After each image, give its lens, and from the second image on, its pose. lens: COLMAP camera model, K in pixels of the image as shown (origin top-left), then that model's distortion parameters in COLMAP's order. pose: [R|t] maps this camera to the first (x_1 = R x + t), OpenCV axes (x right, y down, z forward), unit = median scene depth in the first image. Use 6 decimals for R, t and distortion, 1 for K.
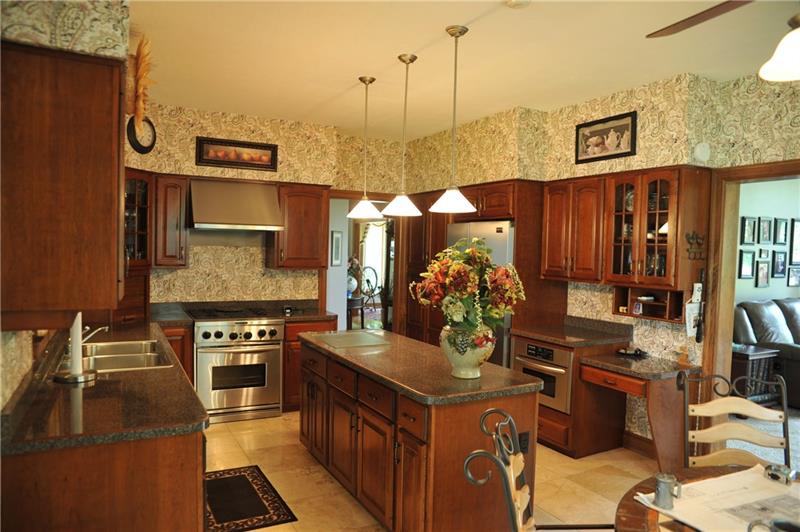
lens RADIAL K [[549.5, 0, 398.5], [0, 549.5, 269.0], [0, 0, 1]] dist [-0.099673, 0.069565]
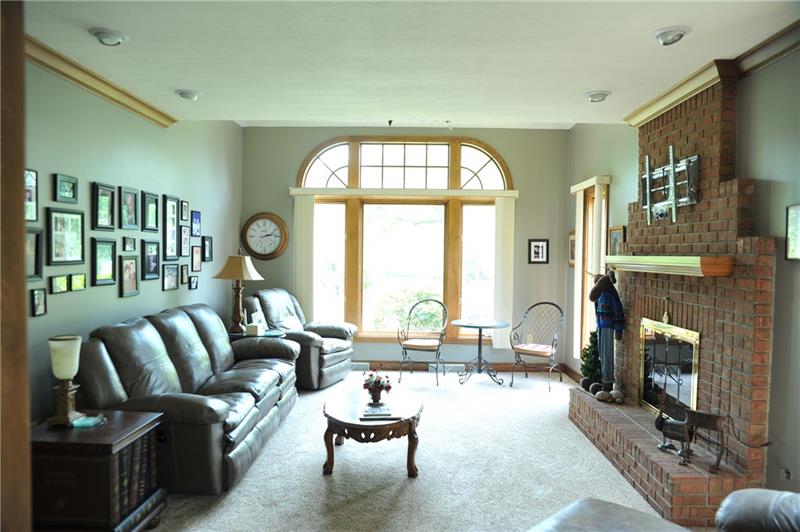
lens RADIAL K [[549.5, 0, 398.3], [0, 549.5, 266.0], [0, 0, 1]] dist [-0.099673, 0.069565]
pose [[0.488563, -0.042369, 0.871499, 0.277452], [0.041450, 0.998820, 0.025323, -0.005561], [-0.871544, 0.023752, 0.489743, 0.398360]]
